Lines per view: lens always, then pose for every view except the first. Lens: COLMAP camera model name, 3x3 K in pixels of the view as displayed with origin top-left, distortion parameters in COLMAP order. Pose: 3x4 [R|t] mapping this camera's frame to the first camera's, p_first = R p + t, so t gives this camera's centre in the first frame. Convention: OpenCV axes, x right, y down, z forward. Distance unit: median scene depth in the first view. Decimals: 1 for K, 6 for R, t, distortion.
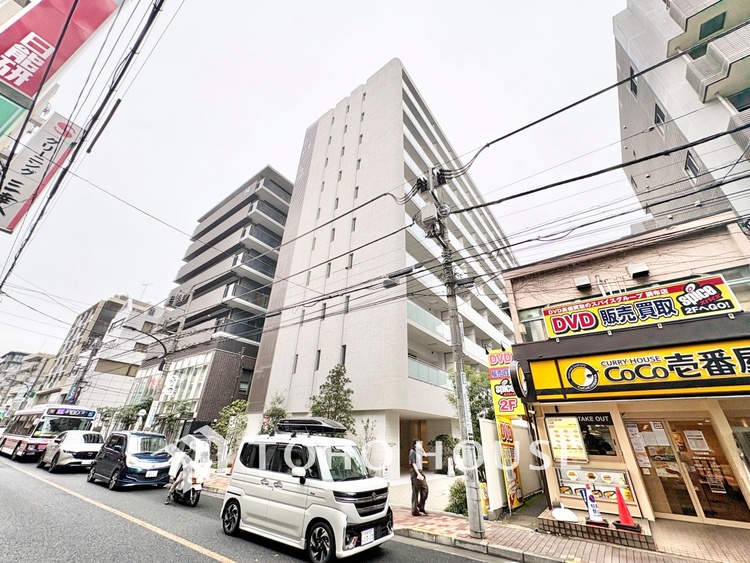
lens RADIAL K [[300.4, 0, 377.3], [0, 300.4, 279.3], [0, 0, 1]] dist [0.001438, -0.000378]
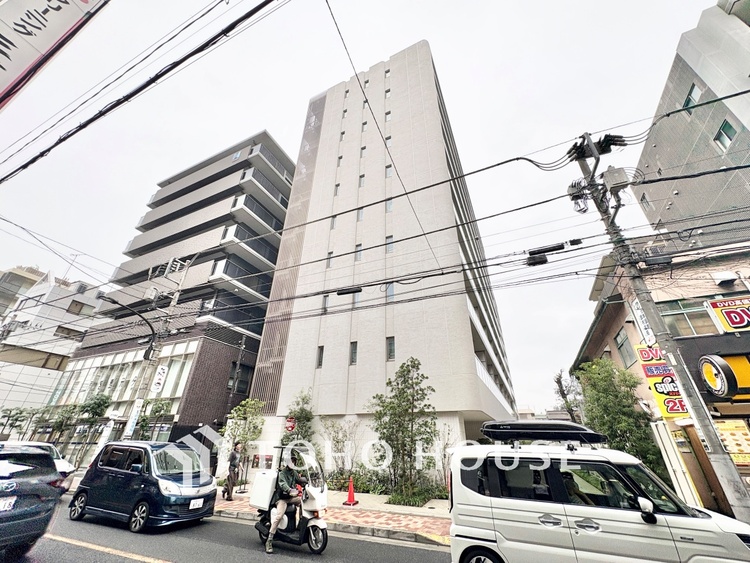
lens RADIAL K [[300.4, 0, 376.4], [0, 300.4, 279.7], [0, 0, 1]] dist [0.001438, -0.000378]
pose [[0.978402, 0.084135, 0.188816, -0.322756], [-0.082932, 0.996453, -0.014277, 0.068566], [-0.189348, -0.001690, 0.981909, 0.152179]]
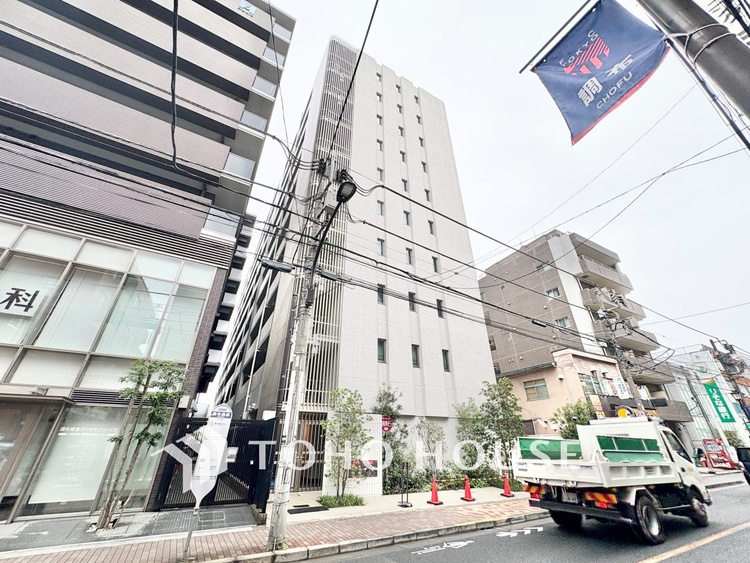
lens RADIAL K [[300.4, 0, 376.1], [0, 300.4, 282.4], [0, 0, 1]] dist [0.001438, -0.000378]
pose [[0.405600, 0.413707, 0.815067, -1.080360], [-0.424085, 0.875098, -0.233141, 0.343889], [-0.809716, -0.251096, 0.530387, 0.707752]]
